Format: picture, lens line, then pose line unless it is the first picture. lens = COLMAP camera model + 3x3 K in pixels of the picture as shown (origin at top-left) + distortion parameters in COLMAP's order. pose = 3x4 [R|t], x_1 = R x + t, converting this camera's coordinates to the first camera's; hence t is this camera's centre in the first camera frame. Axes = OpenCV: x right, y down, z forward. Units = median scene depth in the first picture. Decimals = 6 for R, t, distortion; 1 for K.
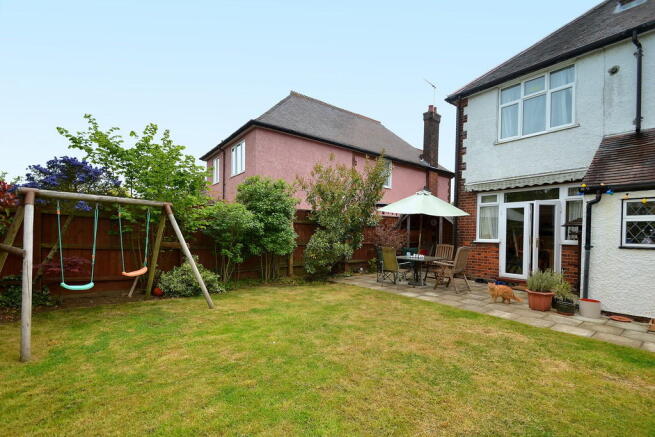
lens RADIAL K [[288.7, 0, 328.3], [0, 288.7, 235.8], [0, 0, 1]] dist [-0.000973, -0.000003]
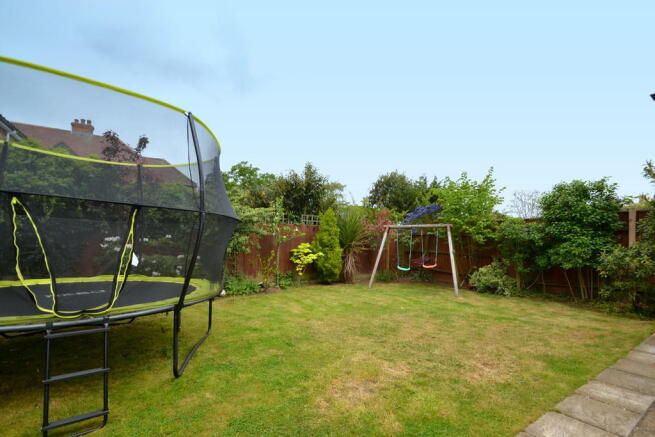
lens RADIAL K [[288.7, 0, 328.3], [0, 288.7, 235.8], [0, 0, 1]] dist [-0.000973, -0.000003]
pose [[-0.098579, -0.046947, -0.994021, 1.065682], [-0.026415, 0.998658, -0.044547, 0.033333], [0.994779, 0.021865, -0.099687, 0.513438]]
